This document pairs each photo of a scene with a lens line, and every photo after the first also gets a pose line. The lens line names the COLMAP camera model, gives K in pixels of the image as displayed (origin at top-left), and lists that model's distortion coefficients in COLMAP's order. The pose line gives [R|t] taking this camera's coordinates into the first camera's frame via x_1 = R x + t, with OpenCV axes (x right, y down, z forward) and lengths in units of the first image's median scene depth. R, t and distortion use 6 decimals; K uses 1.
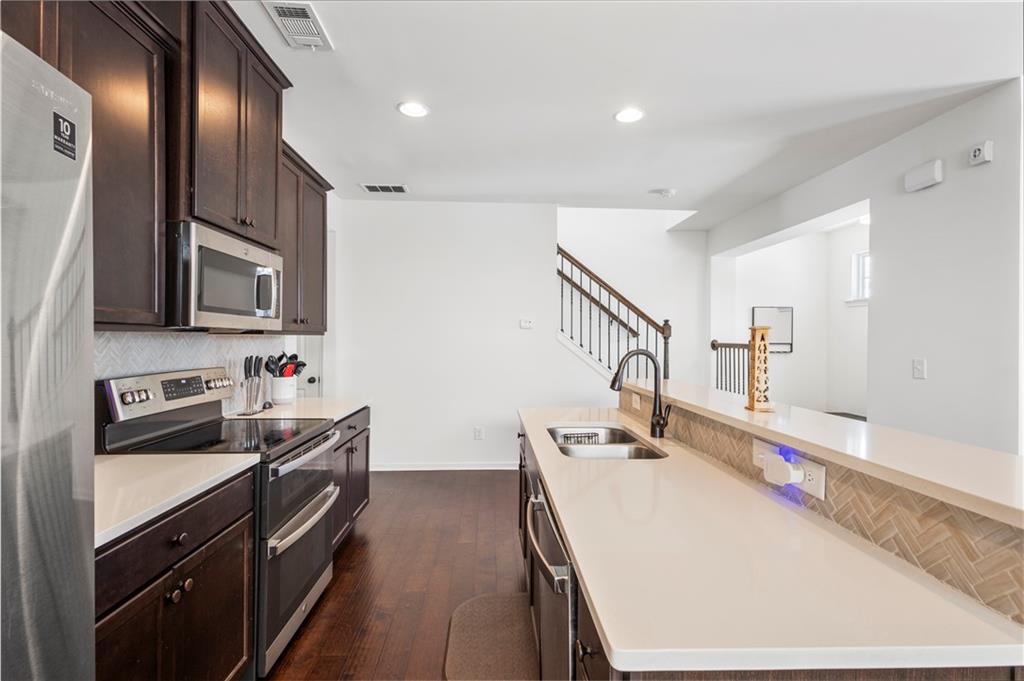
lens RADIAL K [[475.4, 0, 512.5], [0, 475.4, 334.6], [0, 0, 1]] dist [0.017788, -0.000289]
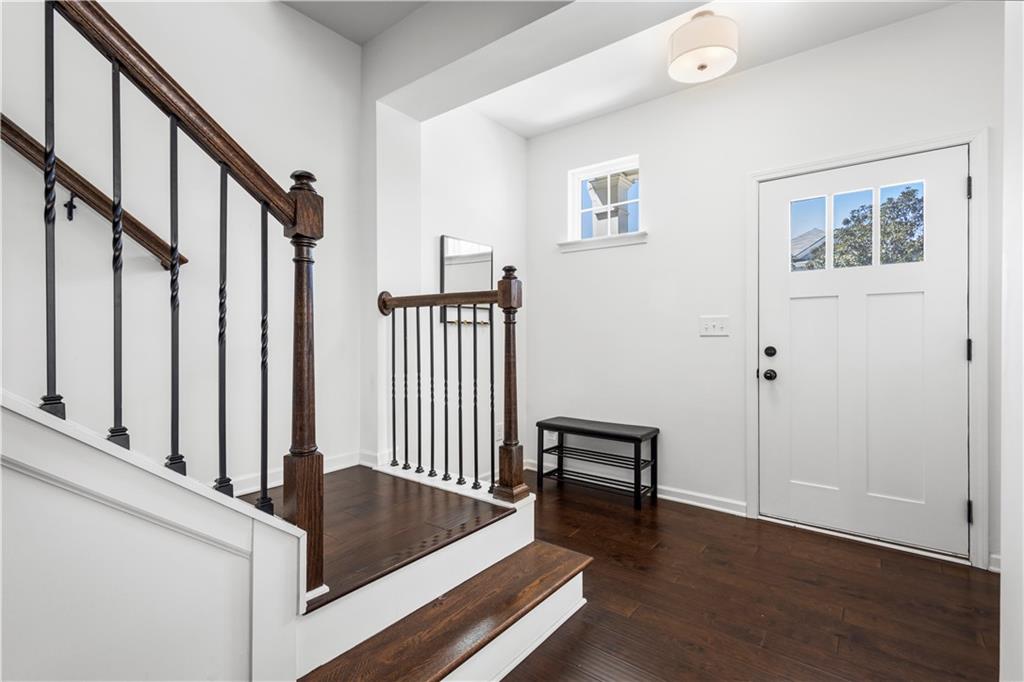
lens RADIAL K [[475.4, 0, 511.8], [0, 475.4, 333.0], [0, 0, 1]] dist [0.017788, -0.000289]
pose [[0.646200, 0.000414, 0.763168, 0.192697], [-0.002947, 0.999994, 0.001953, 0.055471], [-0.763162, -0.003511, 0.646197, 0.728596]]
